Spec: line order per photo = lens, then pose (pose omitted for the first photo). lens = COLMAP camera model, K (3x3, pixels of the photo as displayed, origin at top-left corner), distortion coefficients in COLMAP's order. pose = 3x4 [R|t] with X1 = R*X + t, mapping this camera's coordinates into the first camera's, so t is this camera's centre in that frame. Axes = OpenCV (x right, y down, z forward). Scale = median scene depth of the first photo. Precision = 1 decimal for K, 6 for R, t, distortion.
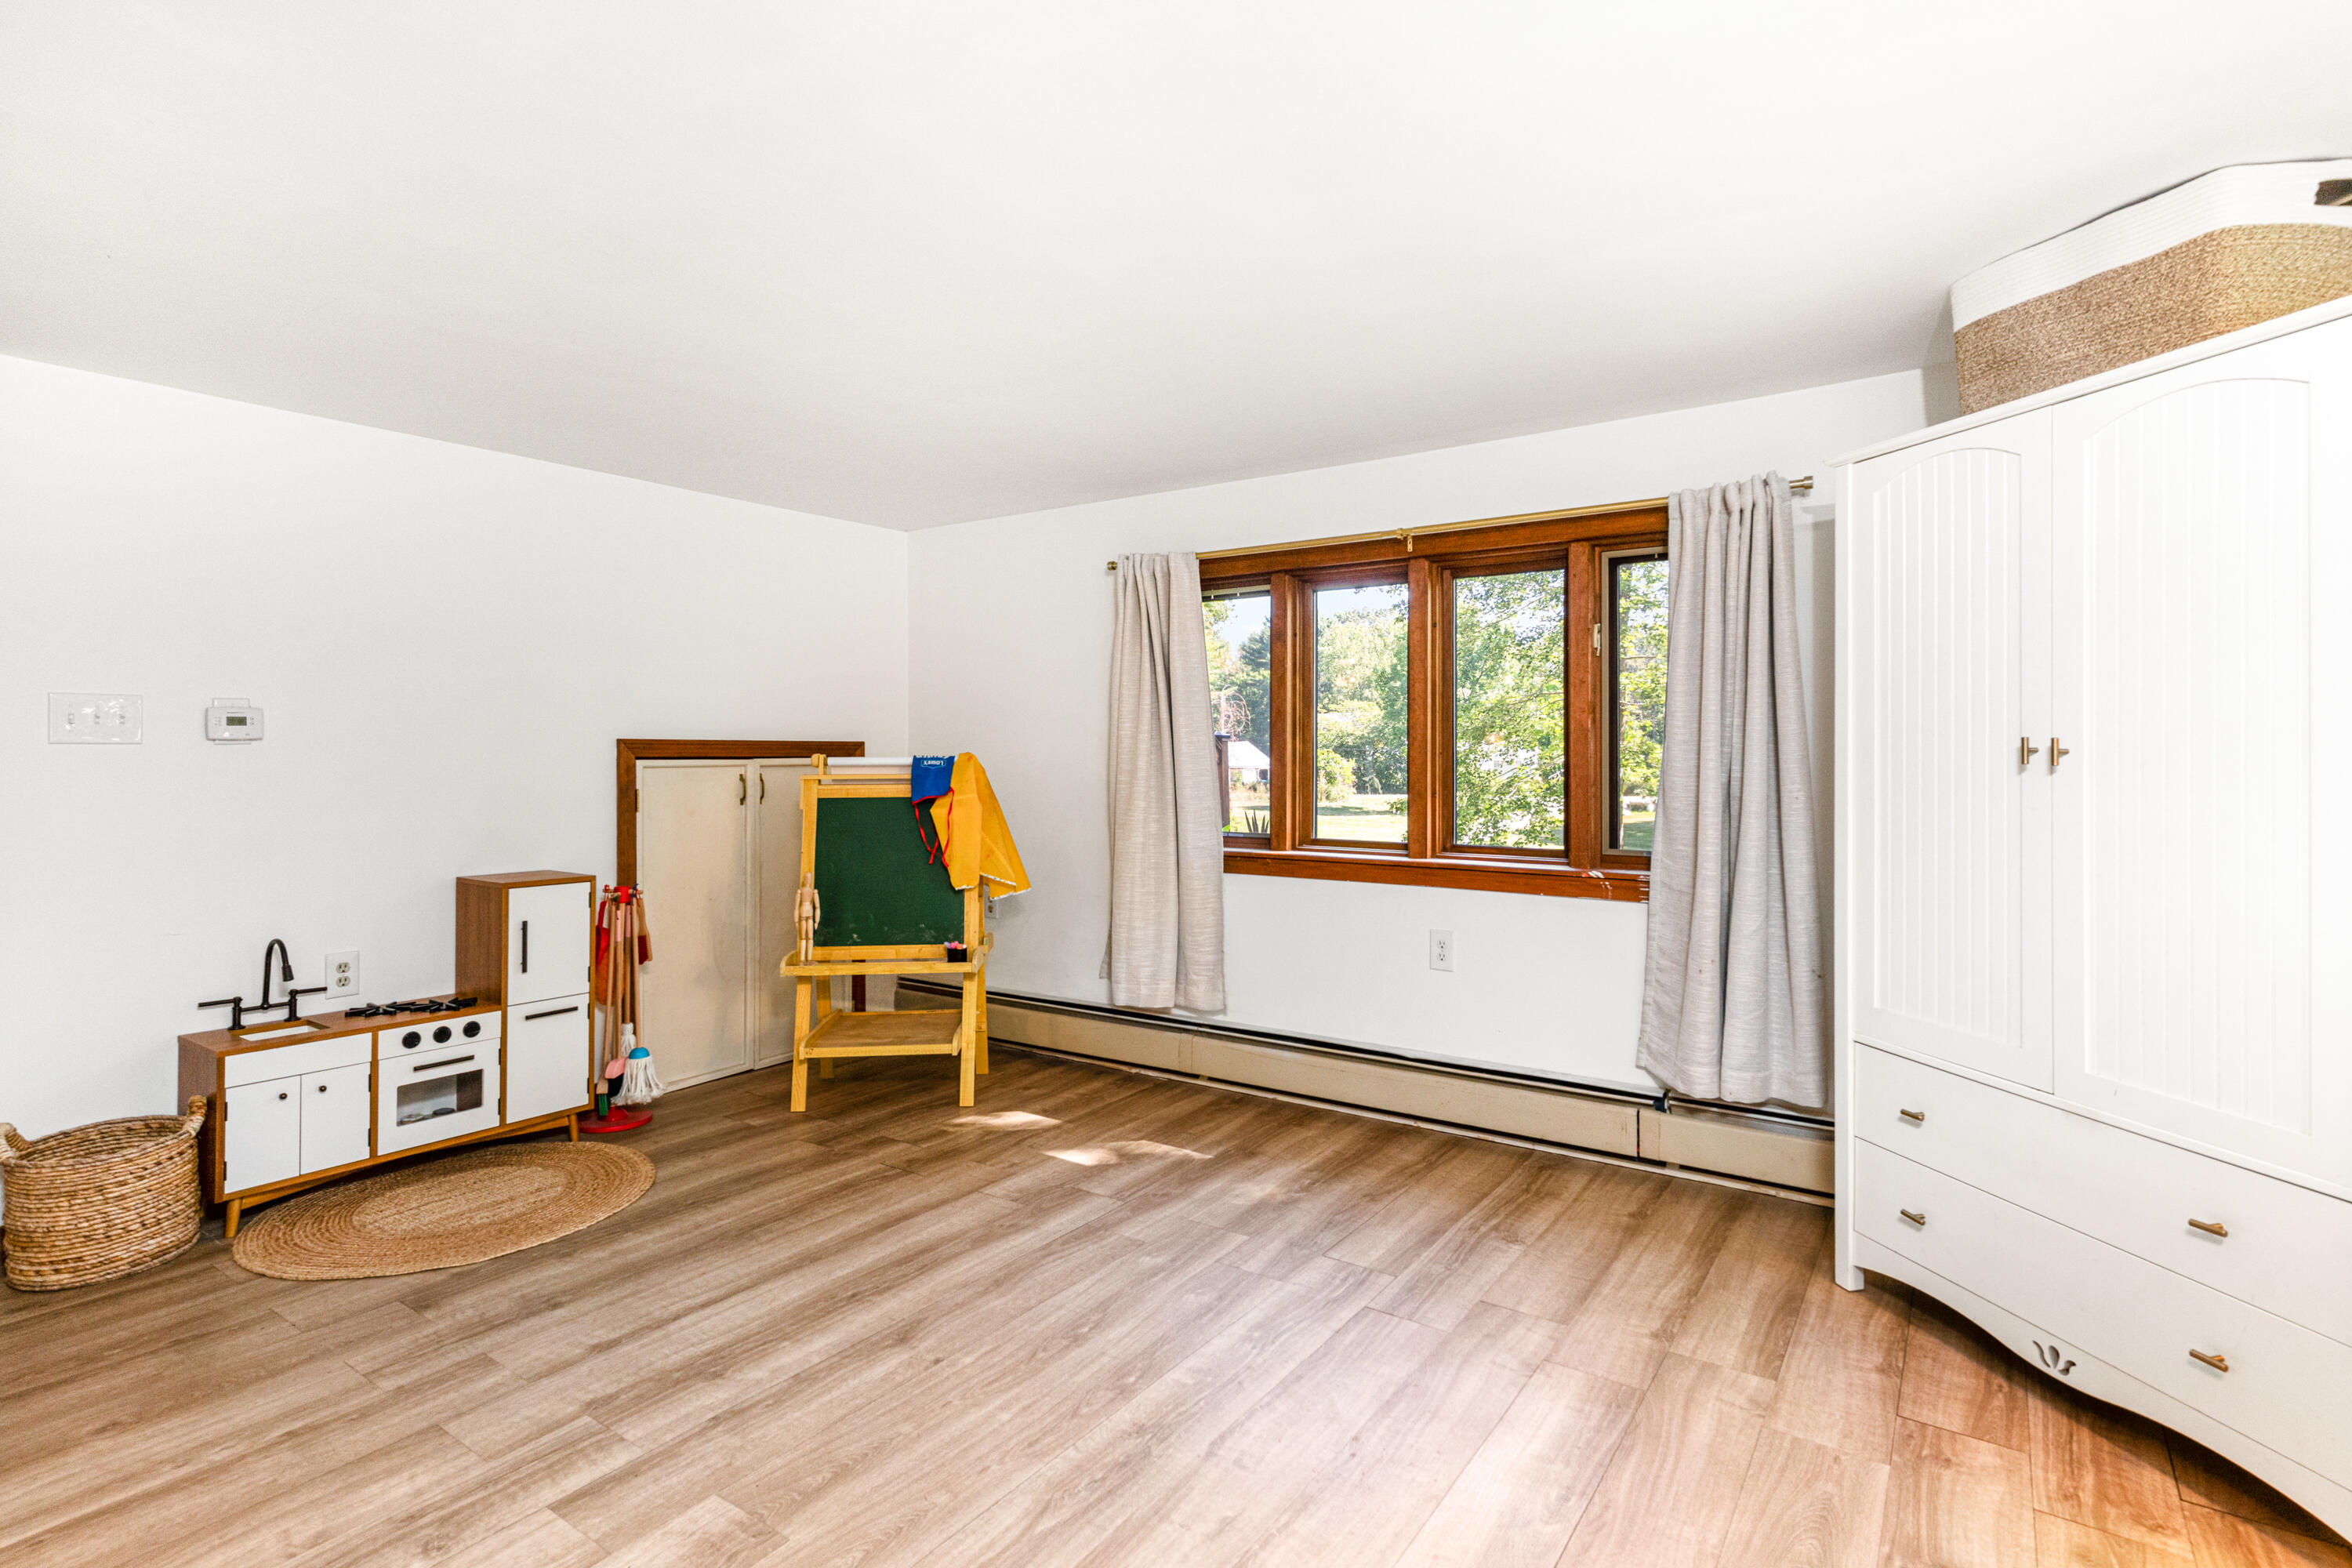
lens RADIAL K [[1139.4, 0, 1177.4], [0, 1139.4, 769.2], [0, 0, 1]] dist [0.000912, -0.001336]
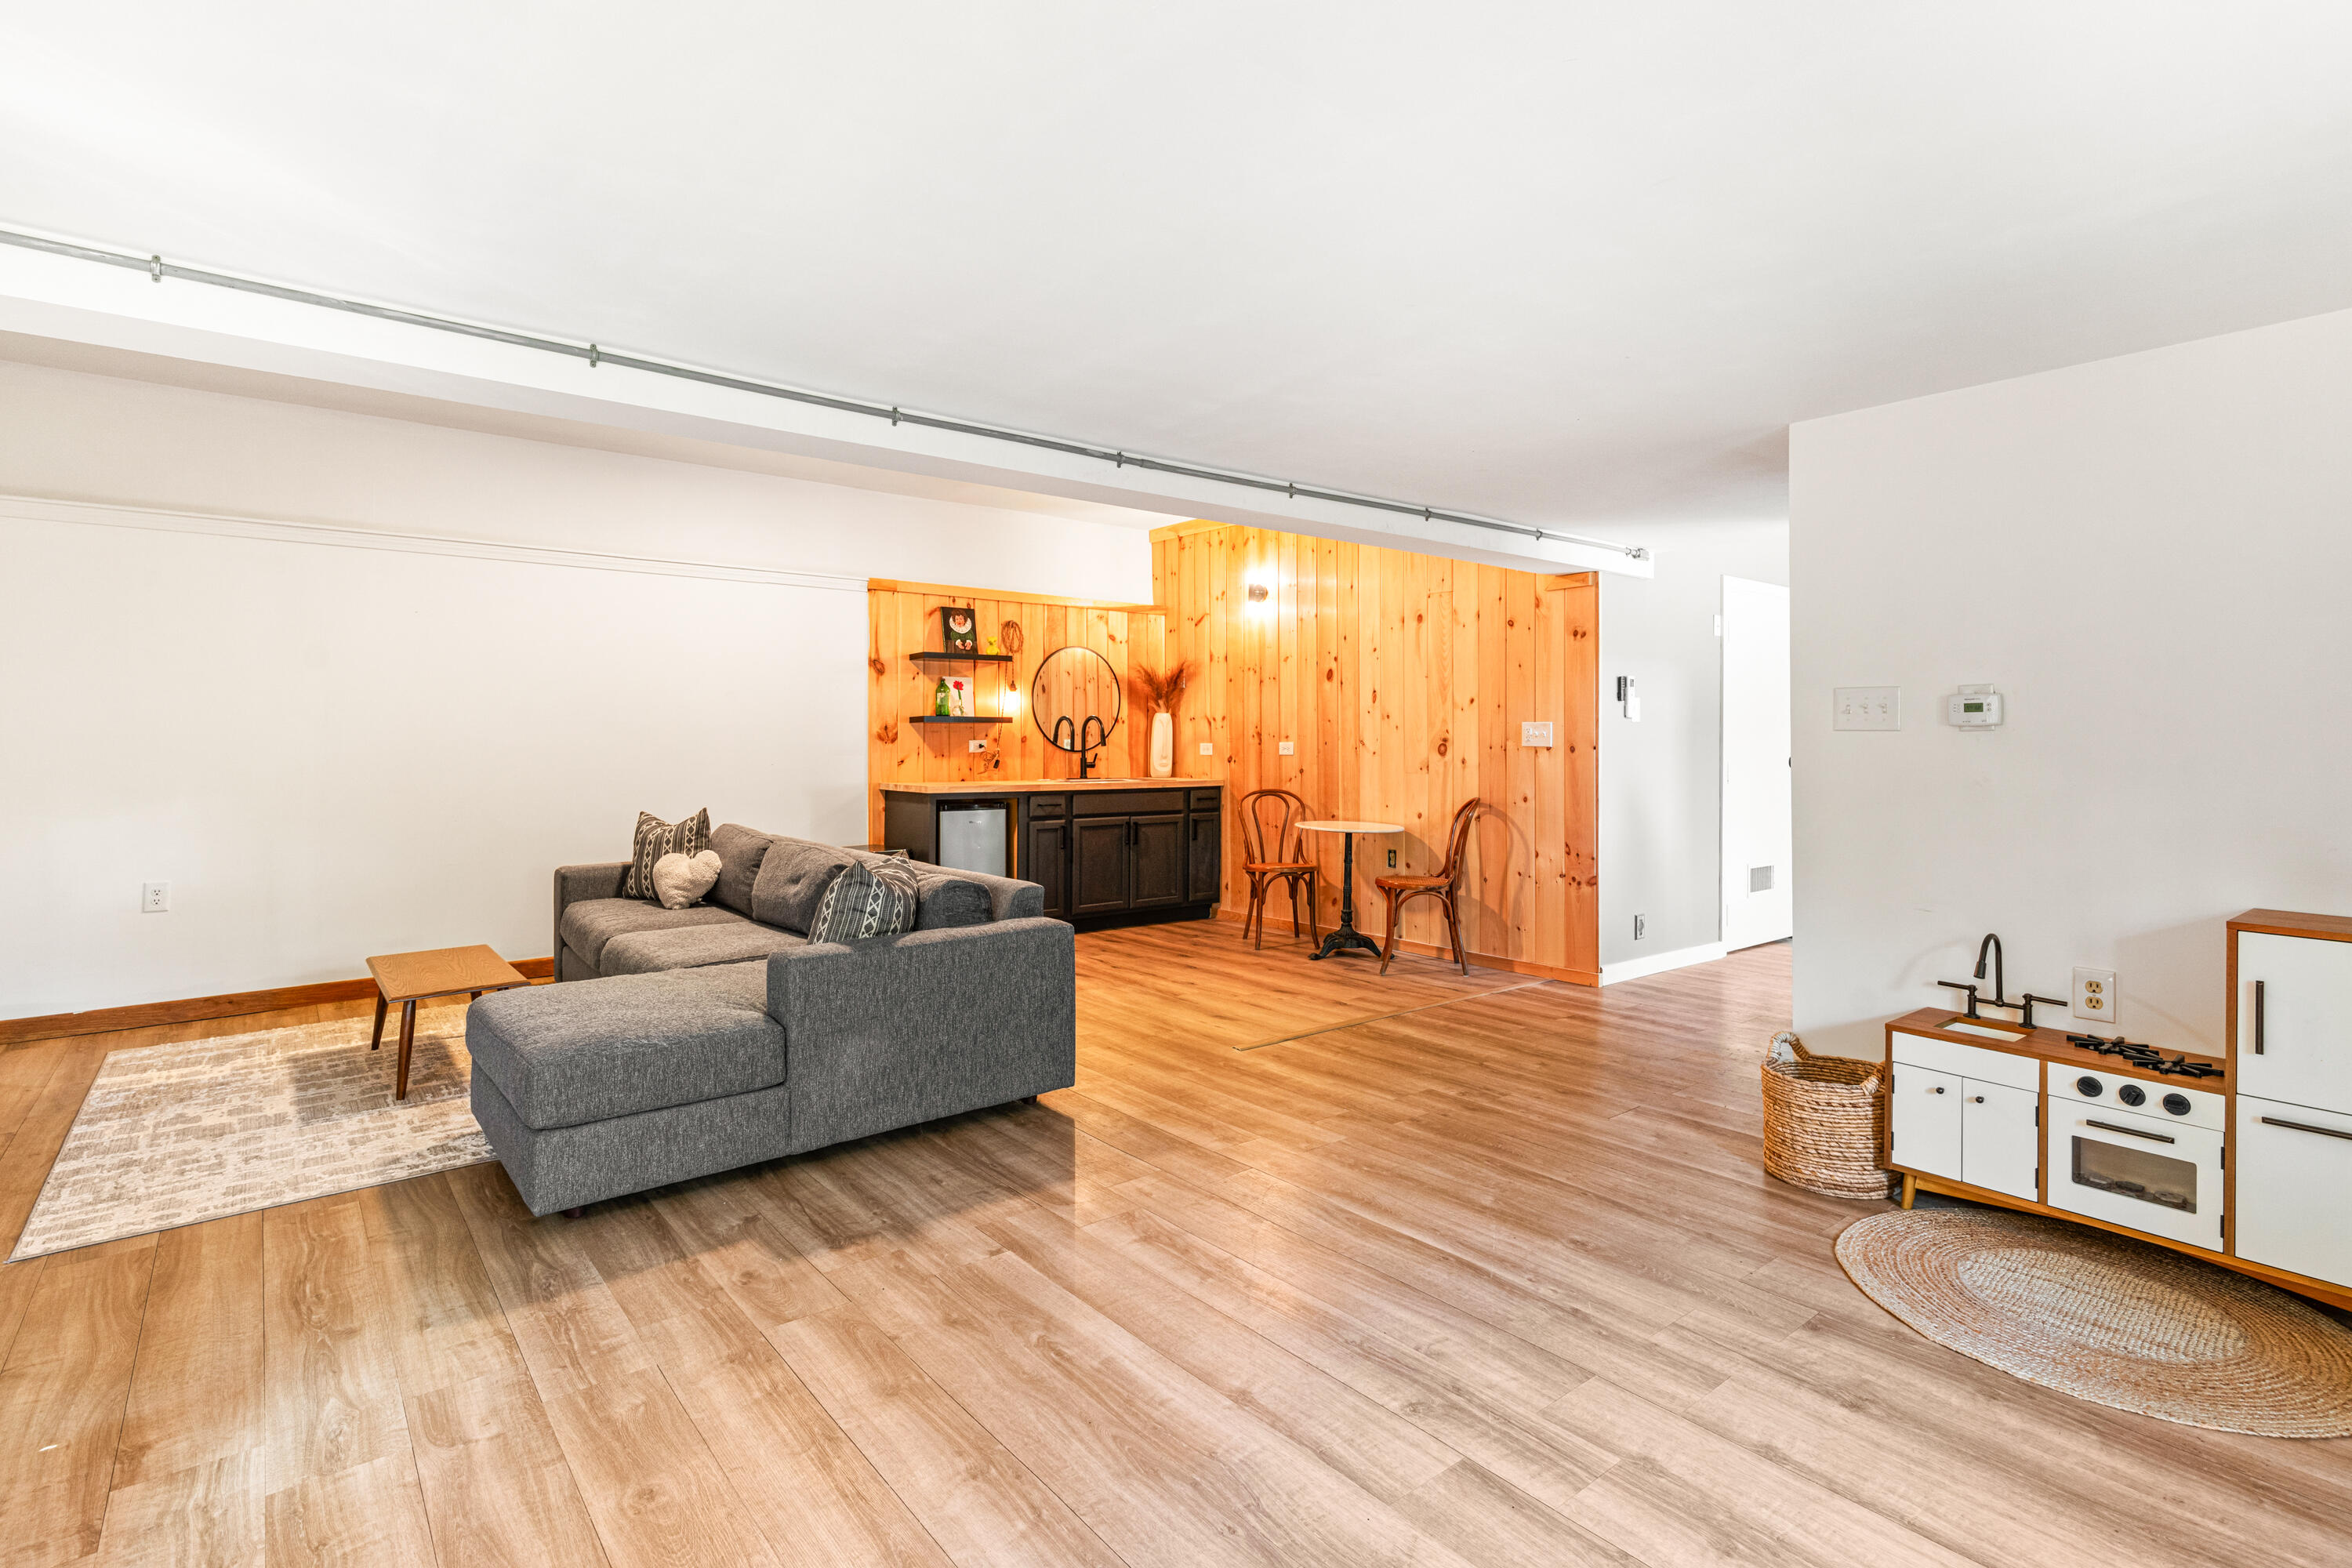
lens RADIAL K [[1139.4, 0, 1200.8], [0, 1139.4, 727.0], [0, 0, 1]] dist [0.000912, -0.001336]
pose [[-0.275308, -0.002970, -0.961351, 0.317453], [-0.017249, 0.999850, 0.001851, -0.015376], [0.961201, 0.017092, -0.275318, 0.625408]]
